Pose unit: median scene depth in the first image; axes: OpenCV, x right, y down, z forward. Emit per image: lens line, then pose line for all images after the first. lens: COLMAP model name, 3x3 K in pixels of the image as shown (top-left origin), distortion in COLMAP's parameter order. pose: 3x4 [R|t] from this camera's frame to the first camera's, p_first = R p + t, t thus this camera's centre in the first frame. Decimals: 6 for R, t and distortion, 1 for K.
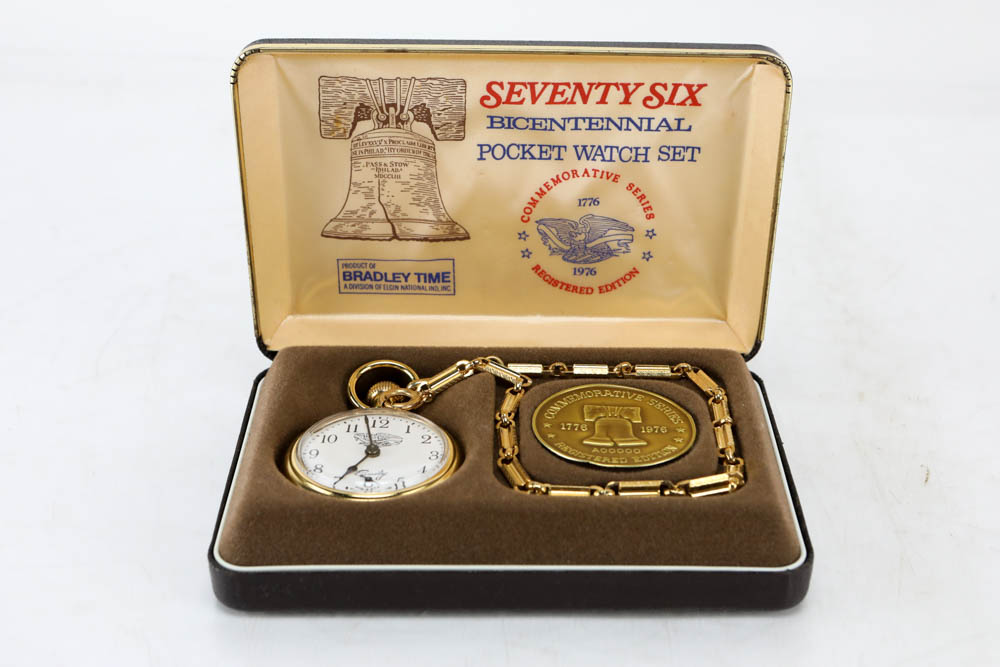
lens RADIAL K [[1588.2, 0, 510.5], [0, 1588.2, 323.9], [0, 0, 1]] dist [0.070838, 0.000000]
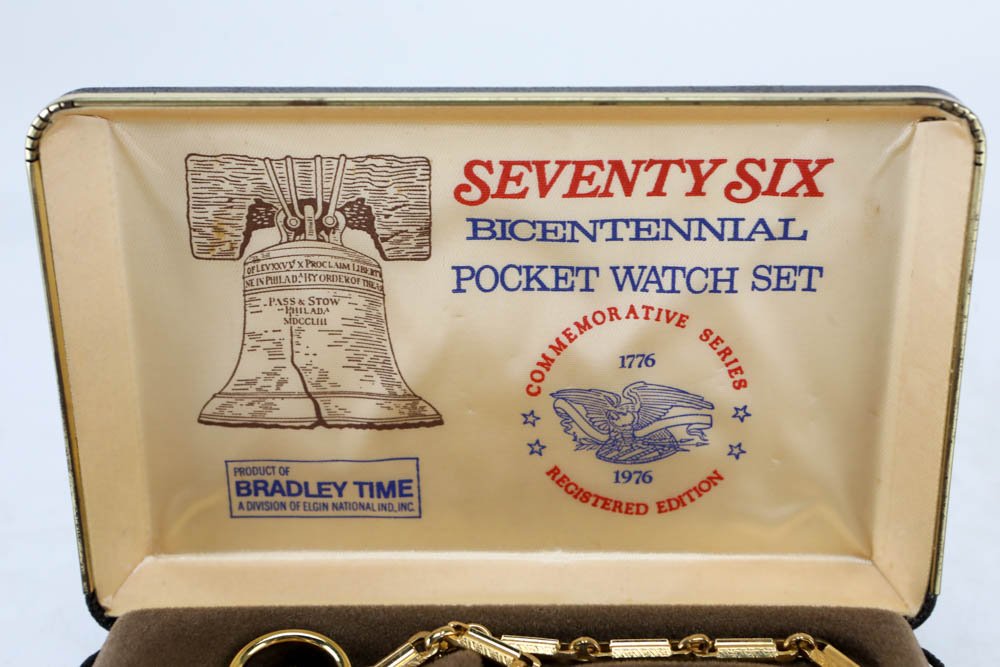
lens RADIAL K [[1833.5, 0, 509.6], [0, 1833.5, 333.8], [0, 0, 1]] dist [0.274158, 0.000000]
pose [[0.999638, -0.010503, -0.024762, 0.018188], [0.007319, 0.992086, -0.125345, 0.000531], [0.025883, 0.125119, 0.991804, 0.307876]]
